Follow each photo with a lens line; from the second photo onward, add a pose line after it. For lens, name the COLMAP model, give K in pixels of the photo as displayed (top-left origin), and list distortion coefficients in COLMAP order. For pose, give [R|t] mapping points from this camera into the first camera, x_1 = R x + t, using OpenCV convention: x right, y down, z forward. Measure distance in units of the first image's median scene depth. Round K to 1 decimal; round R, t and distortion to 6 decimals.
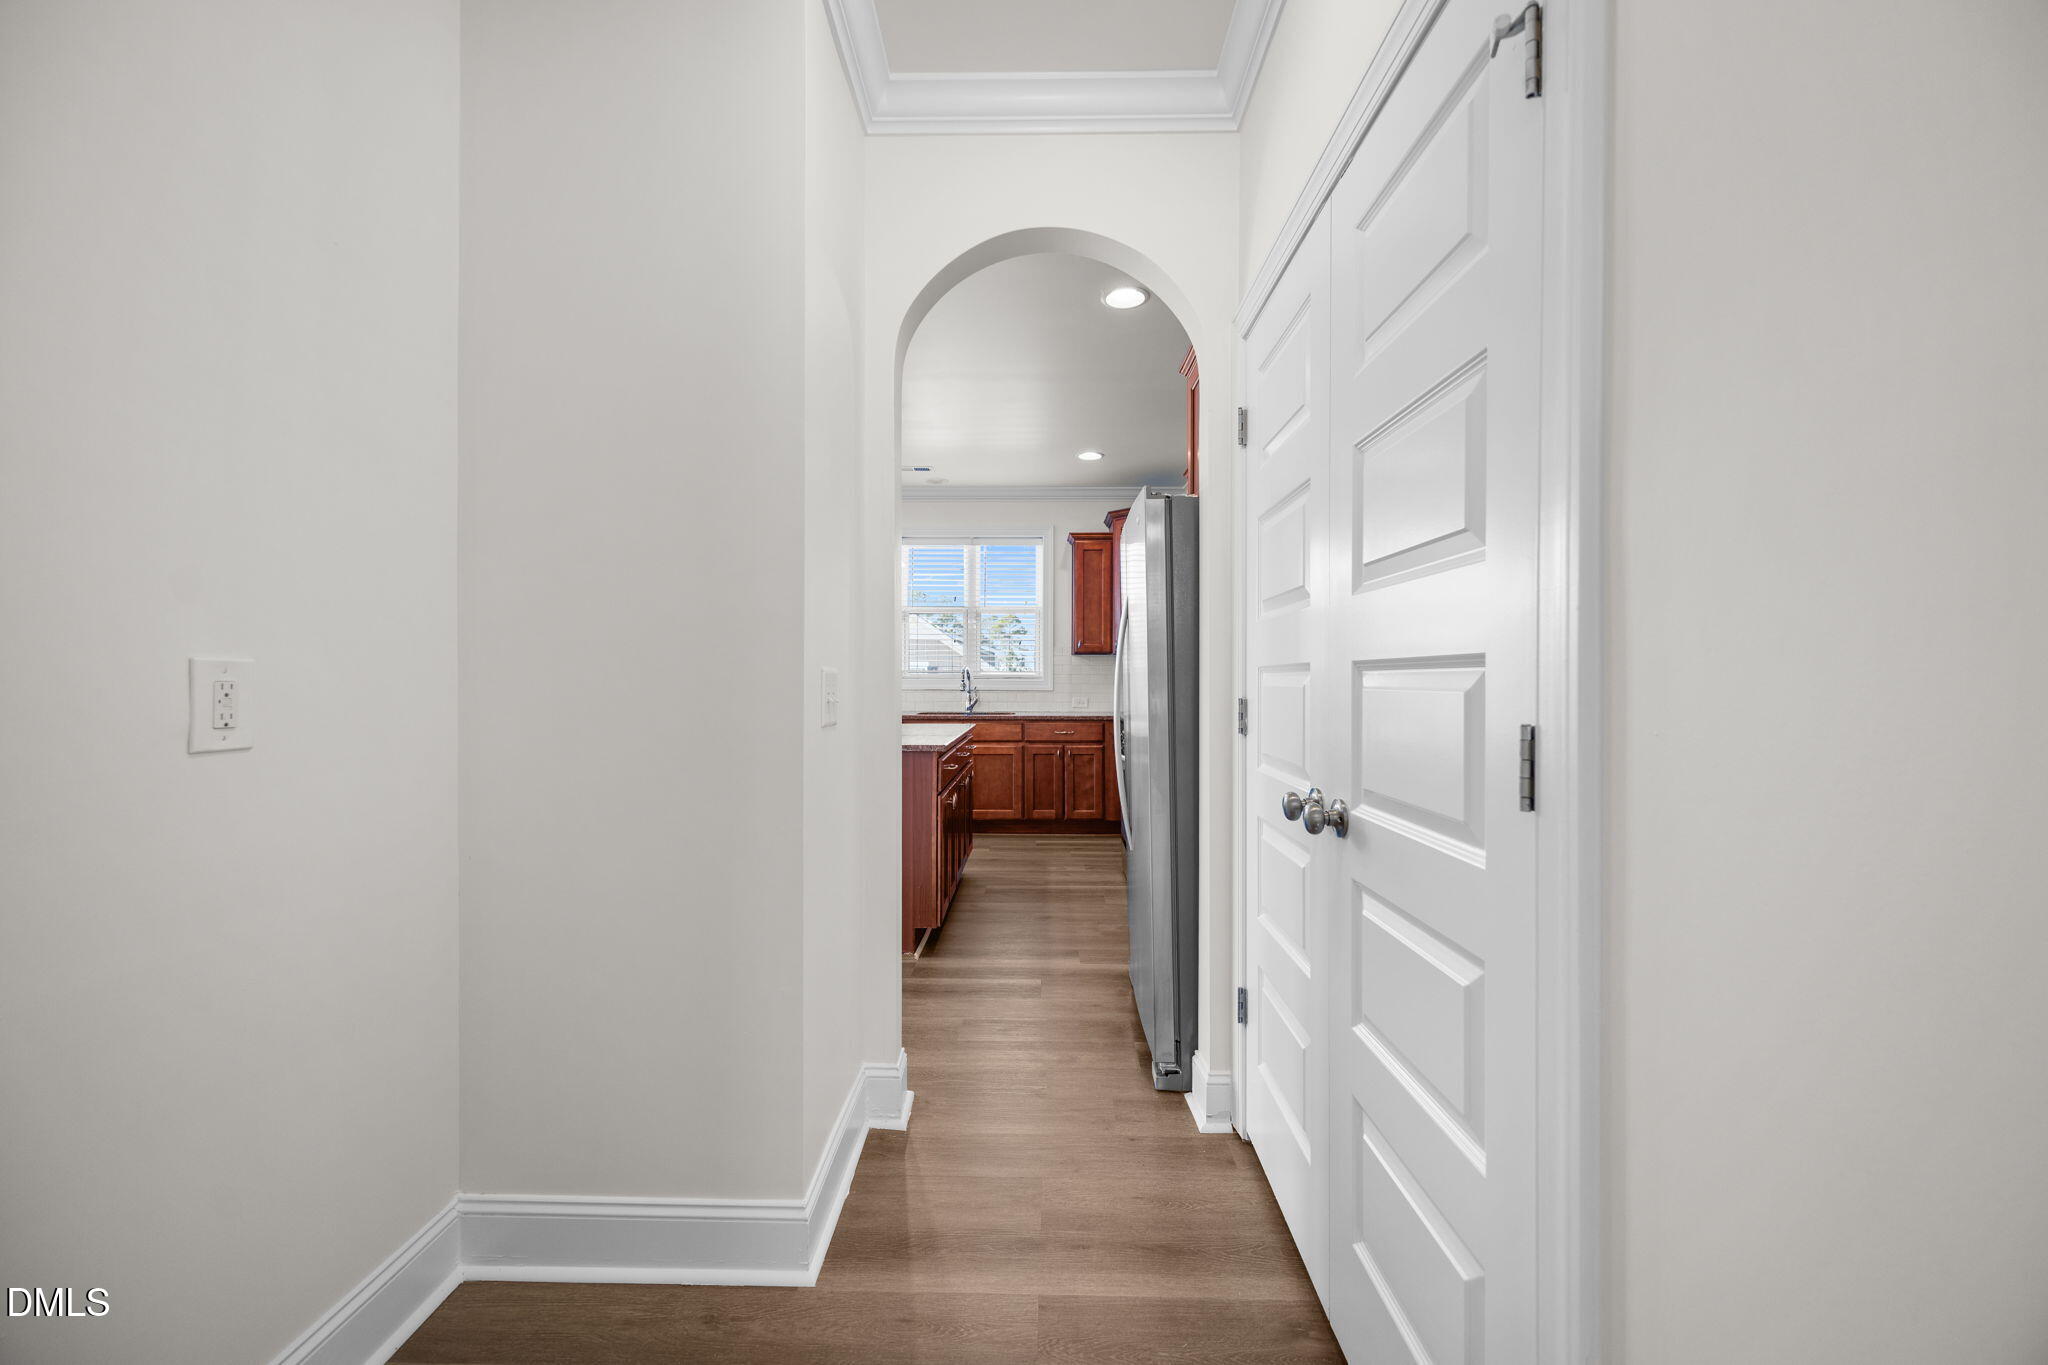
lens RADIAL K [[801.8, 0, 1024.9], [0, 801.8, 678.5], [0, 0, 1]] dist [-0.003072, -0.000642]
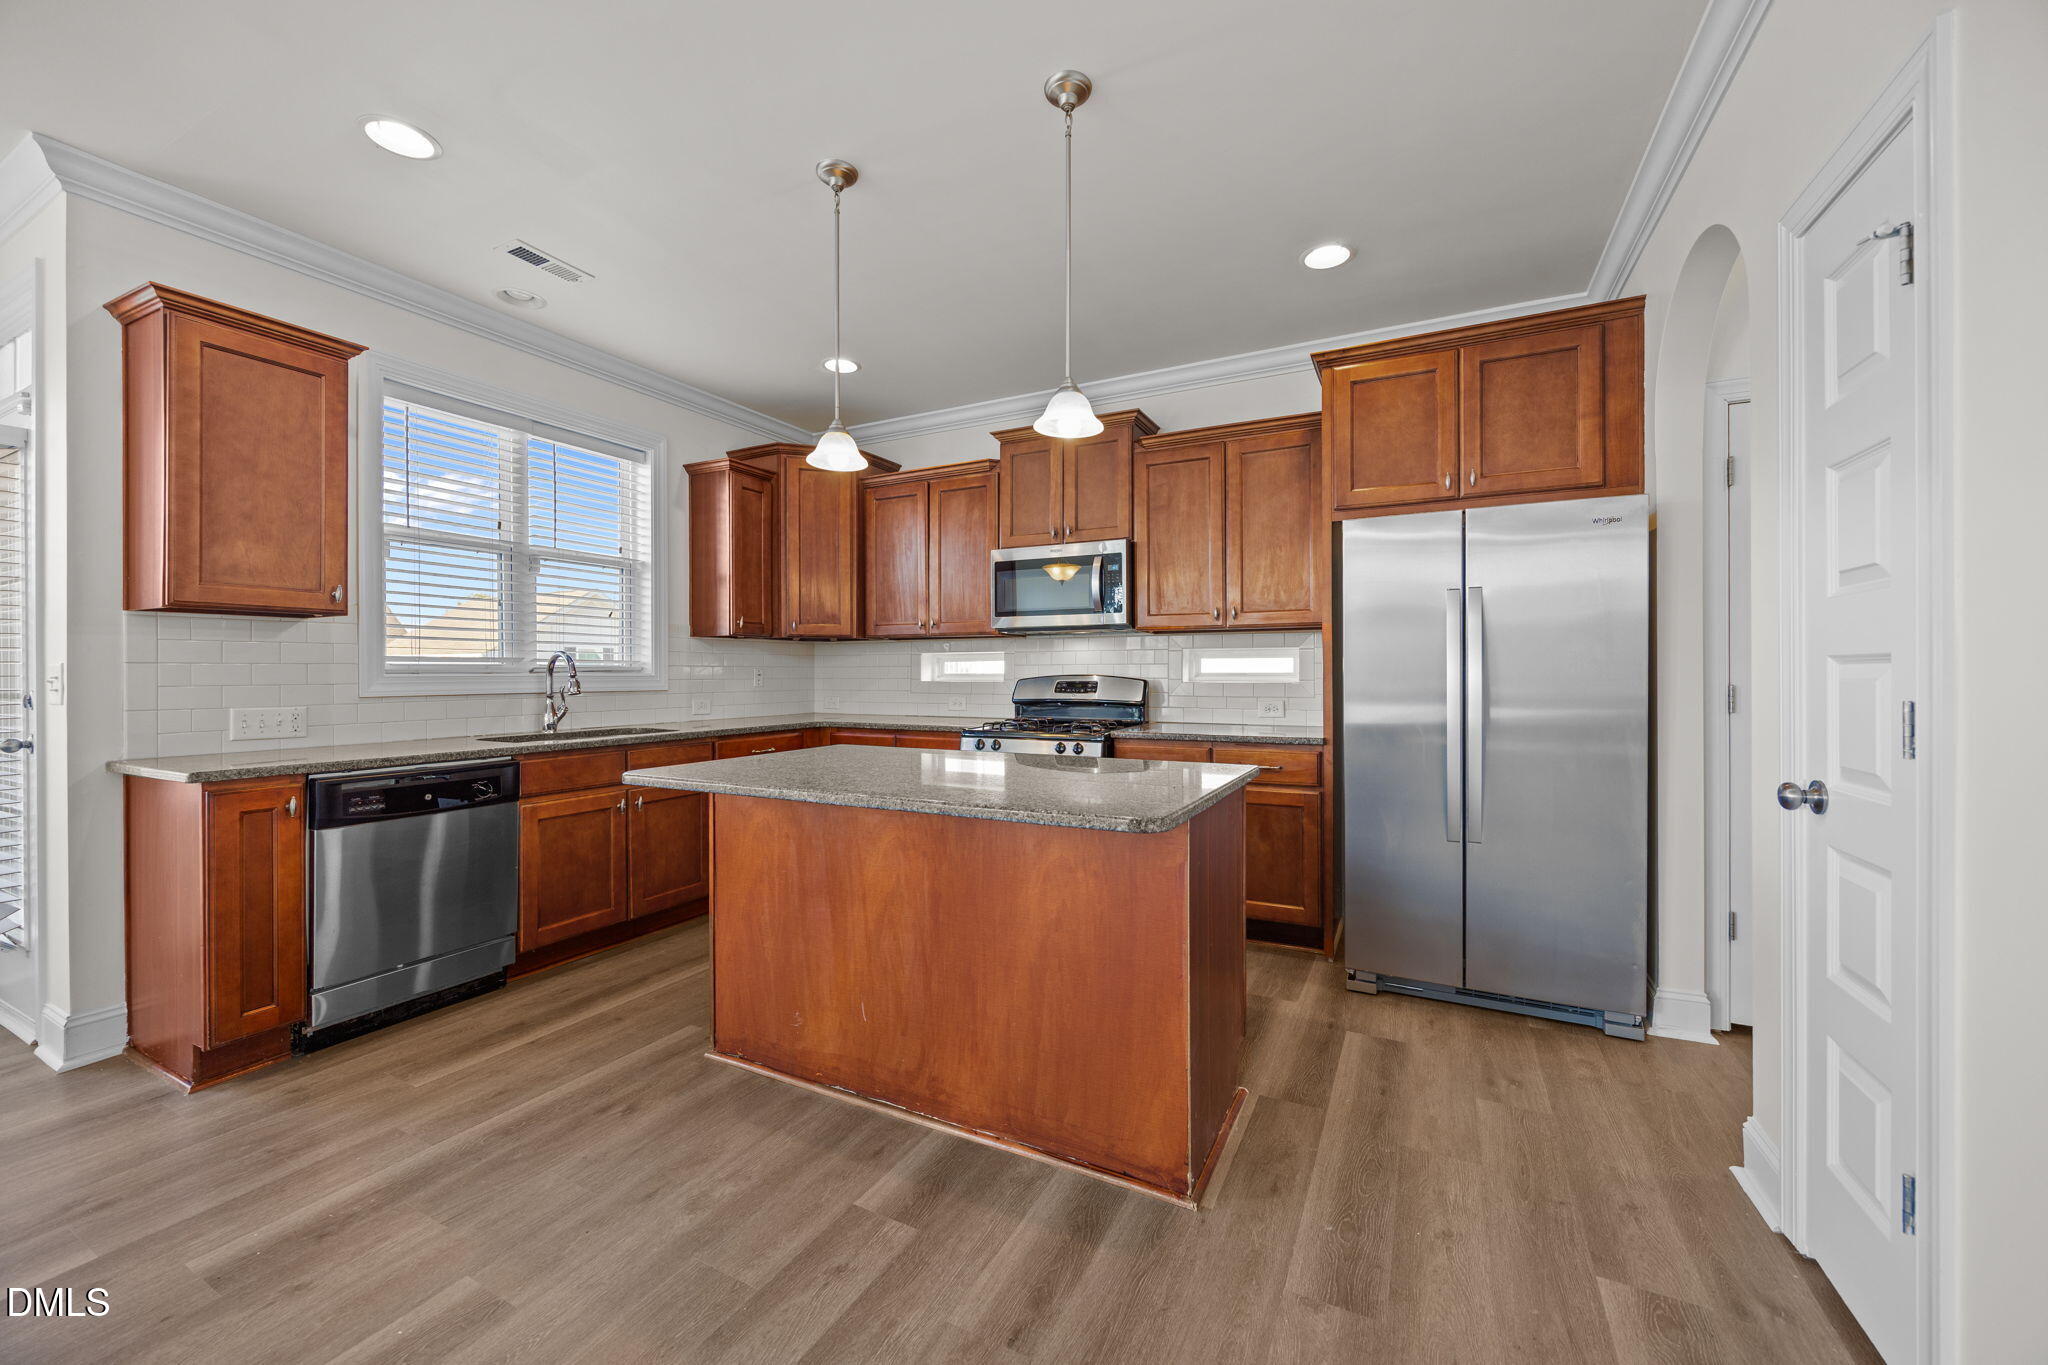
lens RADIAL K [[798.4, 0, 1019.7], [0, 798.4, 670.6], [0, 0, 1]] dist [-0.003123, -0.000893]
pose [[0.442598, -0.005565, 0.896703, -0.444350], [0.004694, 0.999981, 0.003889, -0.002363], [-0.896708, 0.002488, 0.442616, 0.474664]]
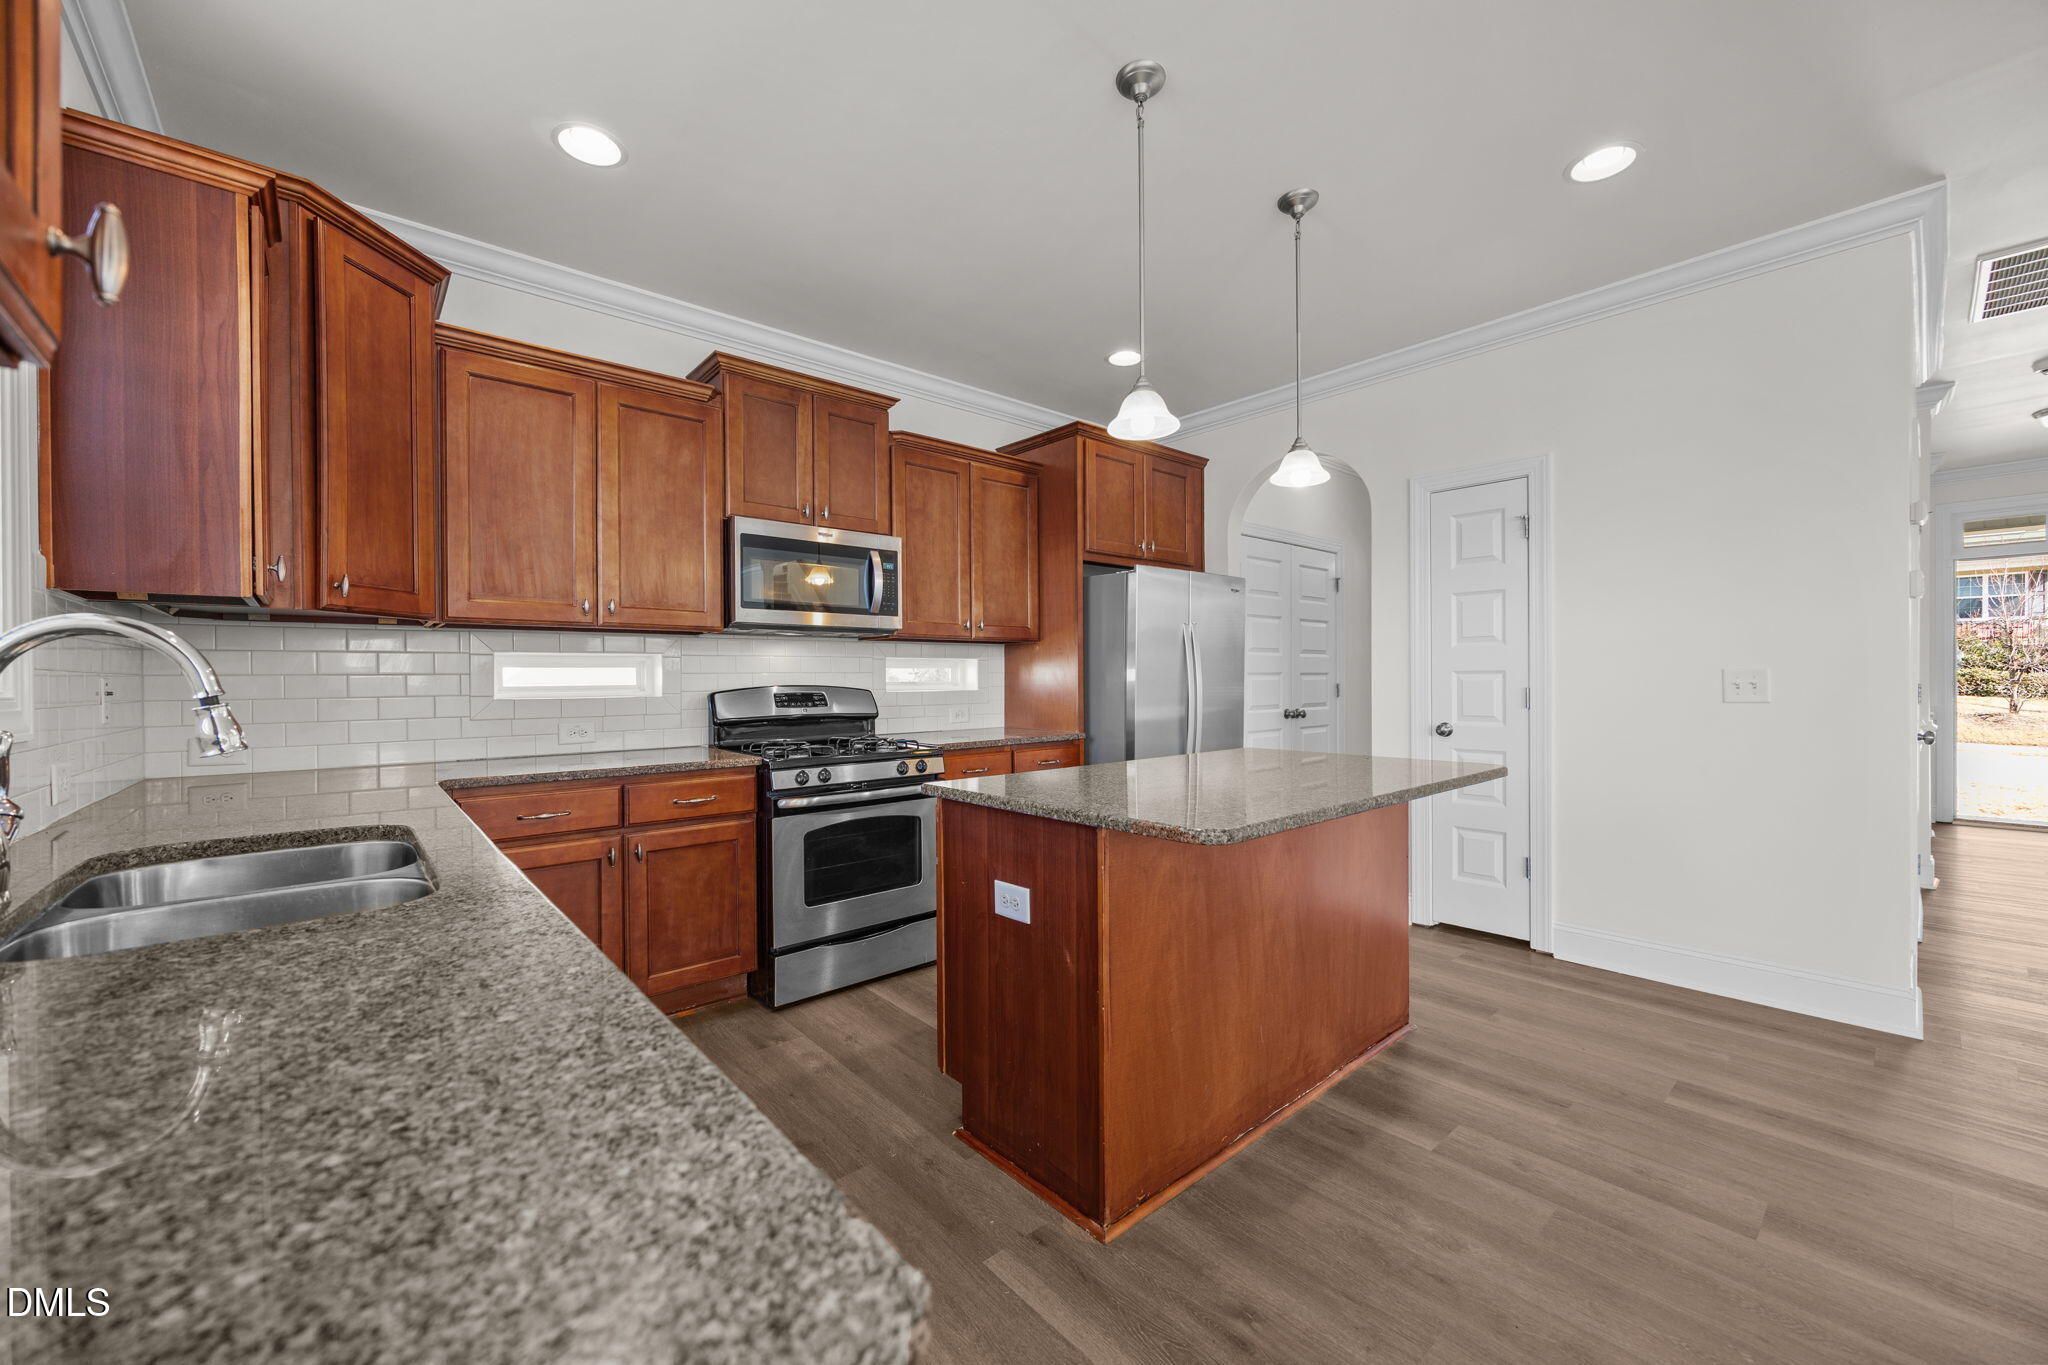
lens RADIAL K [[801.8, 0, 1035.4], [0, 801.8, 684.8], [0, 0, 1]] dist [-0.003072, -0.000642]
pose [[-0.685210, -0.005925, 0.728321, -0.338392], [0.003472, 0.999929, 0.011401, -0.002051], [-0.728337, 0.010341, -0.685141, 0.996105]]
